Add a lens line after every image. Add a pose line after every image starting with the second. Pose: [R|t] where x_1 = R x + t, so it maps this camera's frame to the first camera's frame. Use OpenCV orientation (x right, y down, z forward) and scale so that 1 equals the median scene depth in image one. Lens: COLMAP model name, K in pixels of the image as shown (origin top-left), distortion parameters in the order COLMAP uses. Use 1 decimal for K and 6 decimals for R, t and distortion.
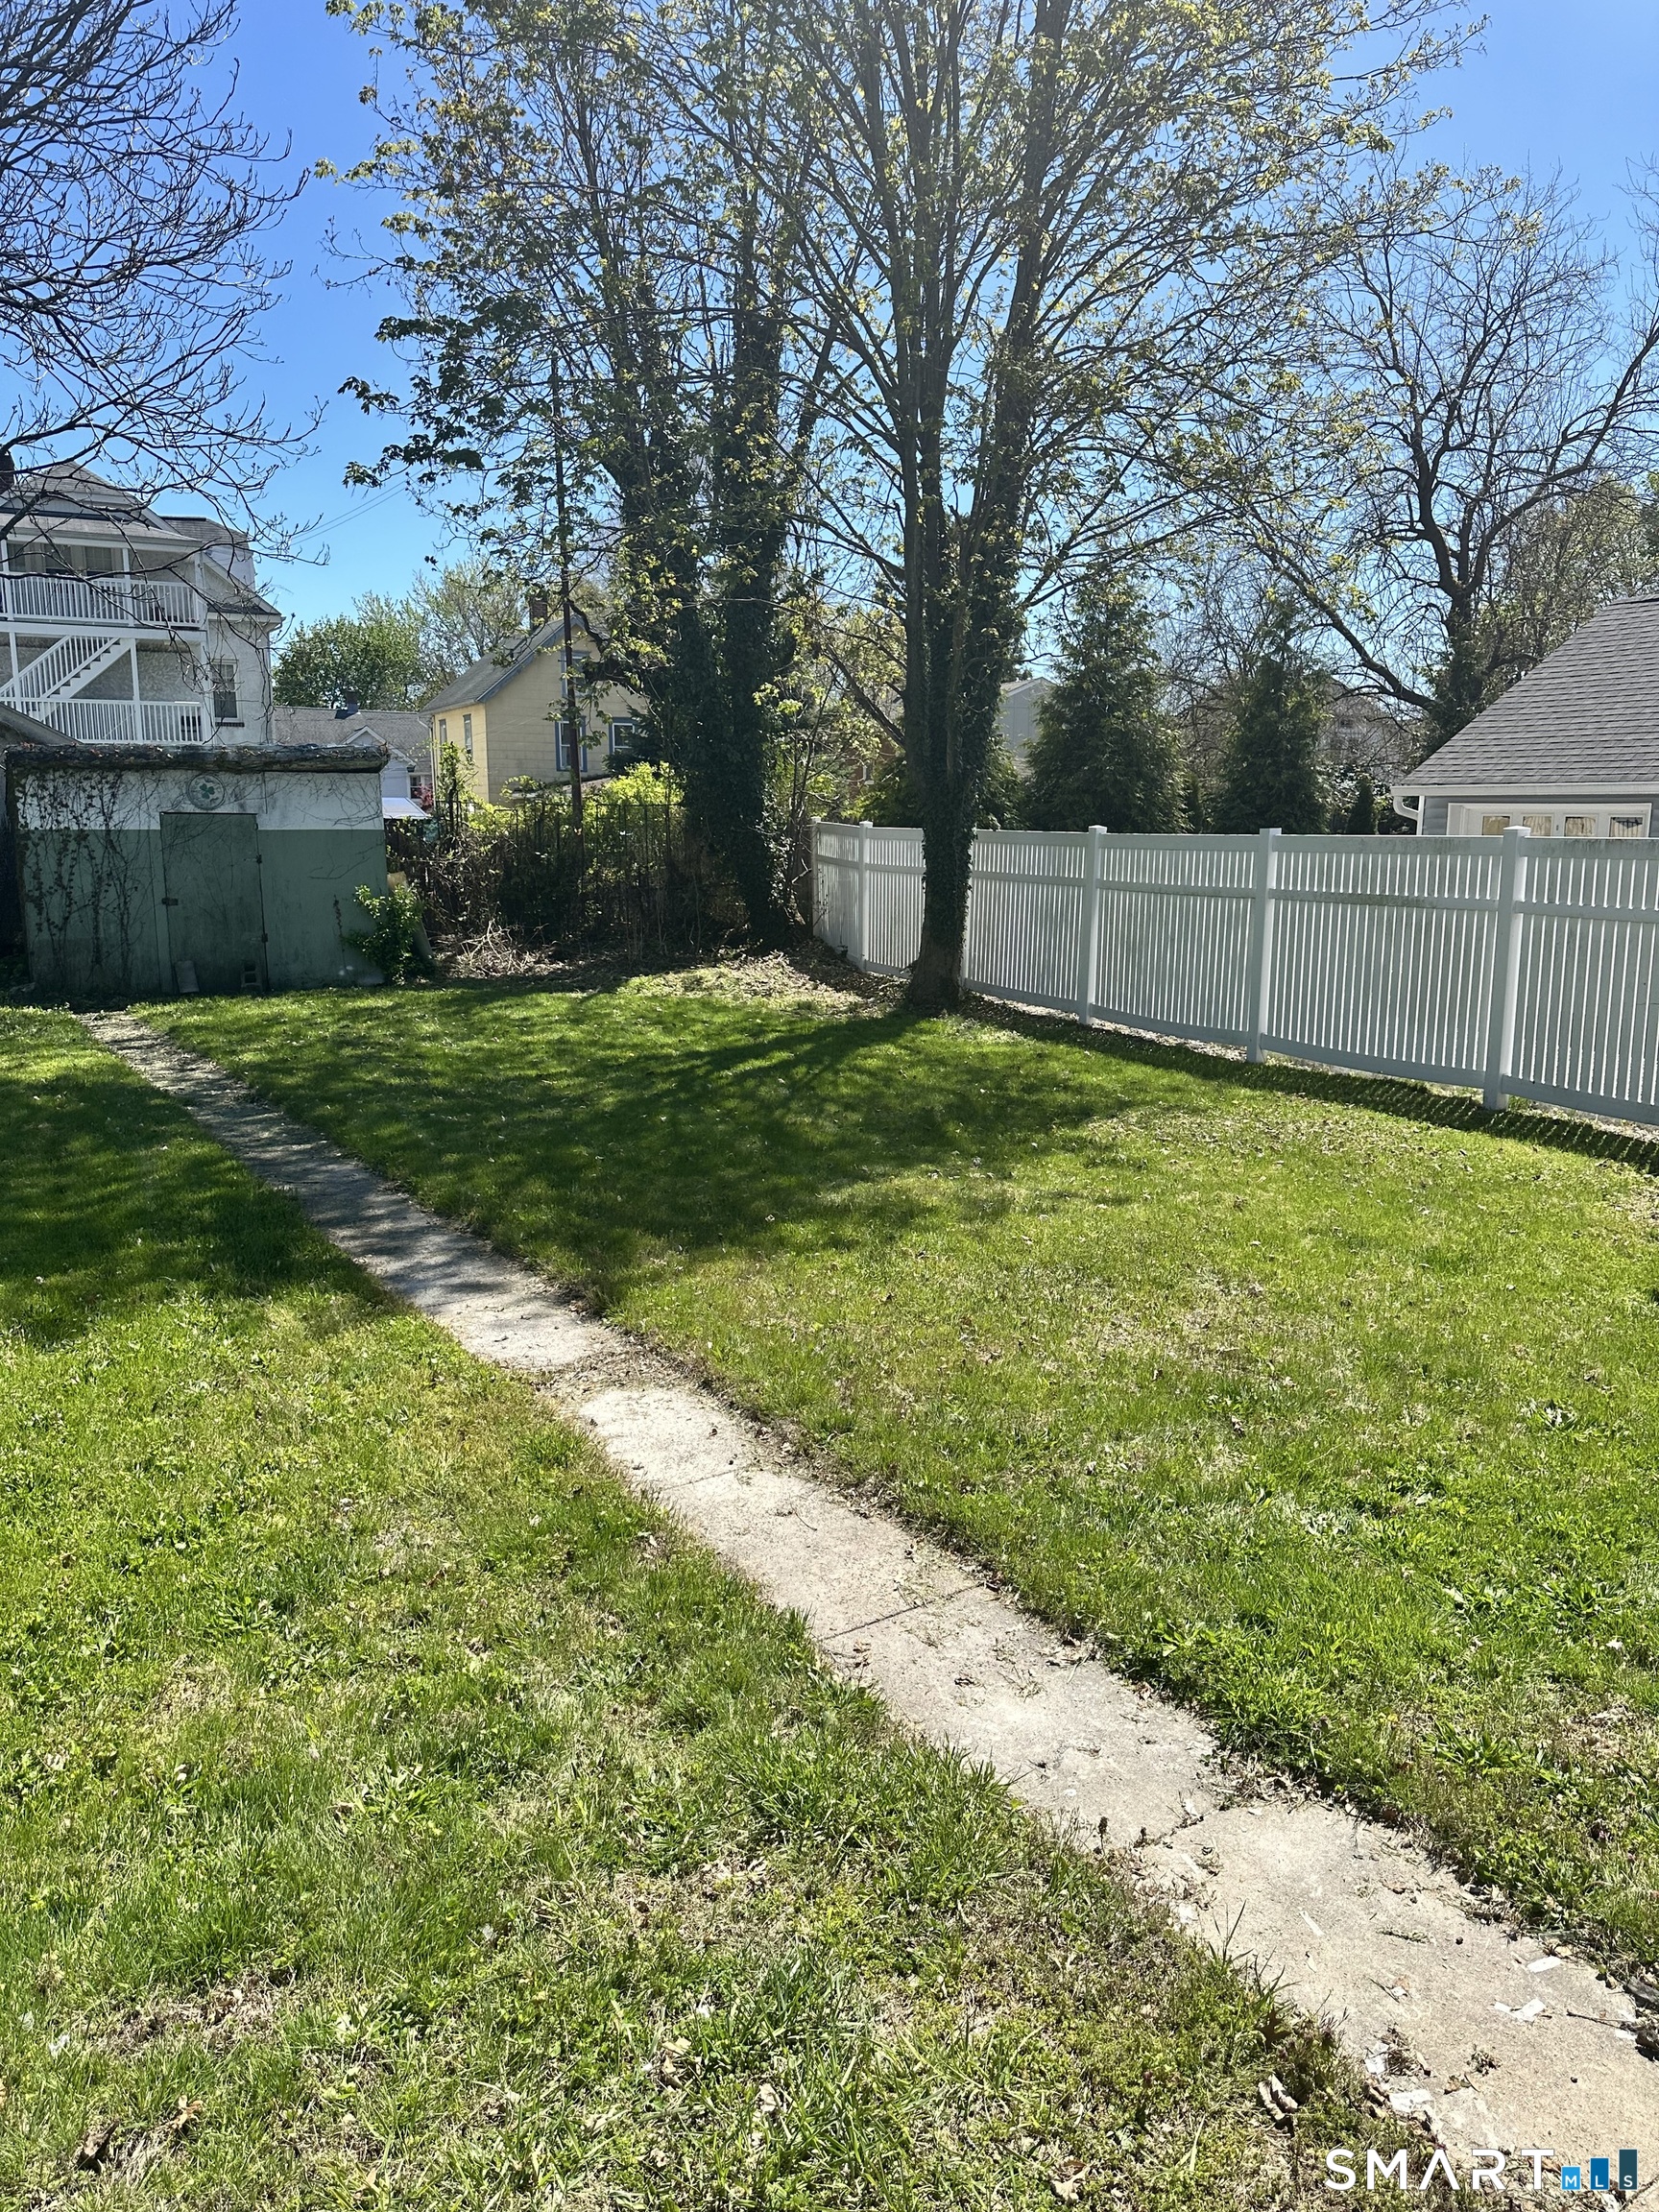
lens RADIAL K [[1561.5, 0, 802.7], [0, 1561.5, 1098.7], [0, 0, 1]] dist [0.095668, -0.131508]
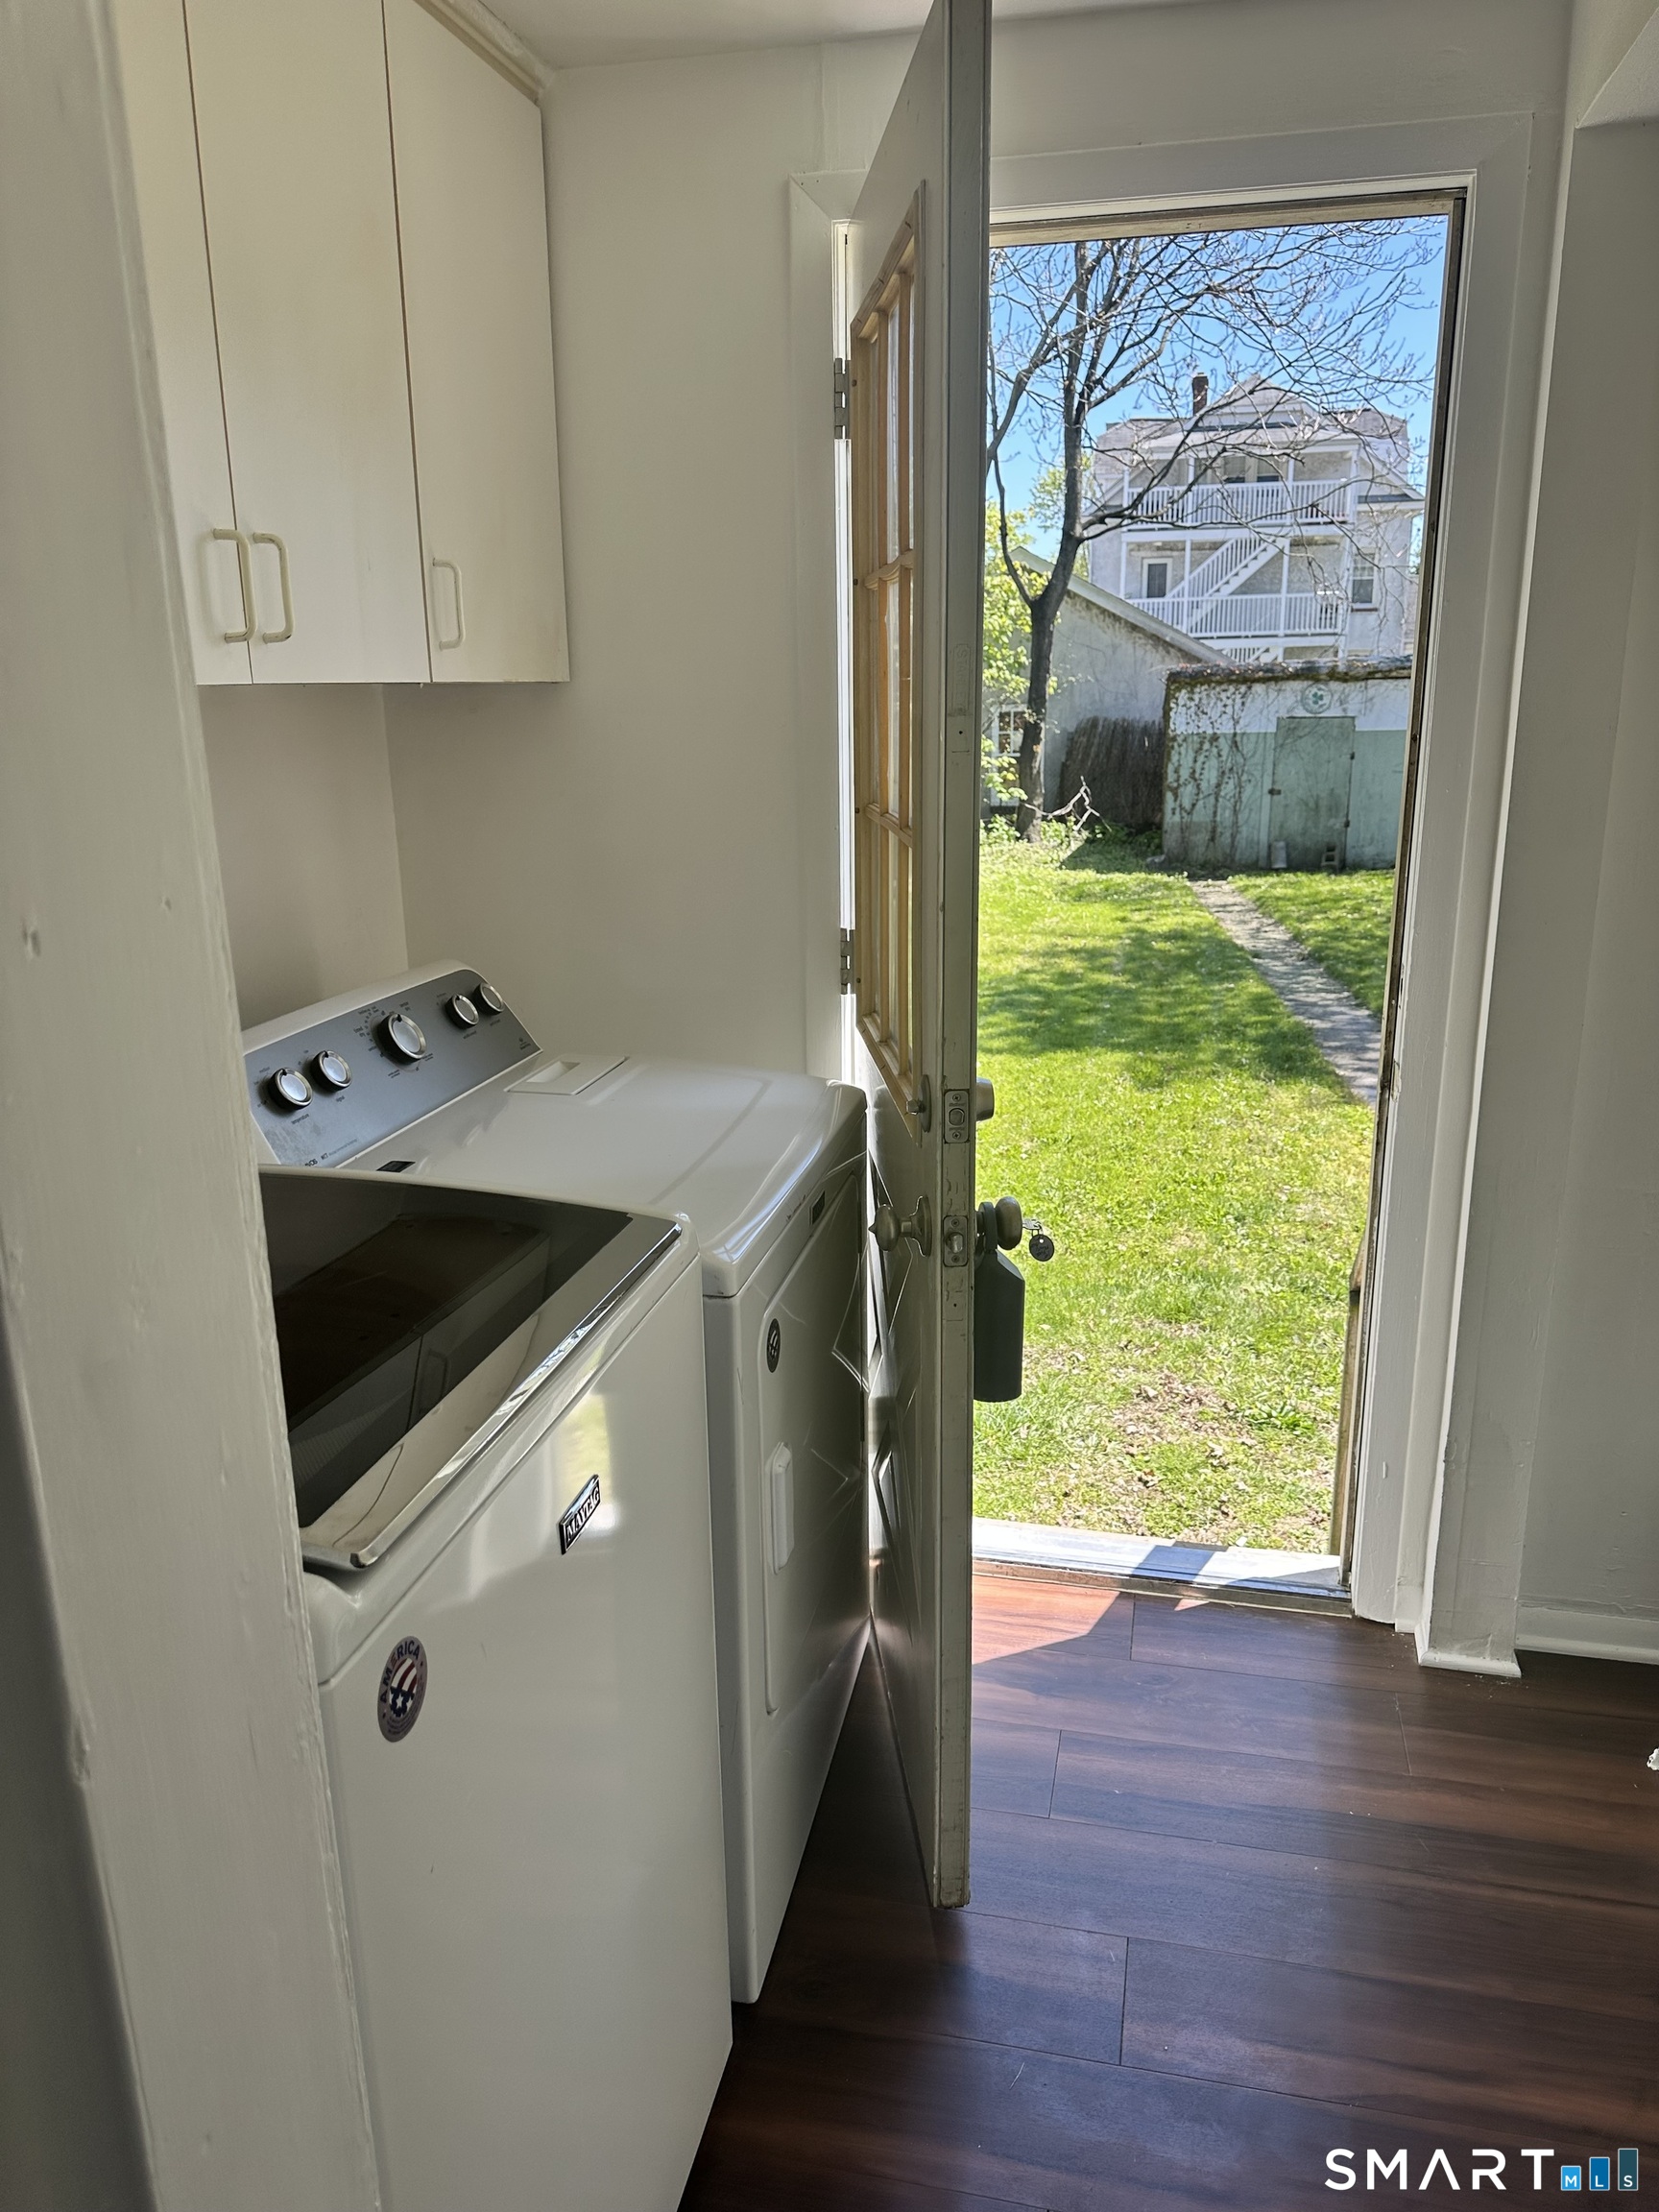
lens RADIAL K [[1551.4, 0, 821.1], [0, 1551.4, 1116.1], [0, 0, 1]] dist [0.112358, -0.151650]
pose [[0.785580, 0.148797, -0.600603, 0.097090], [-0.091106, 0.987891, 0.125581, 0.002411], [0.612016, -0.043935, 0.789624, -0.196453]]
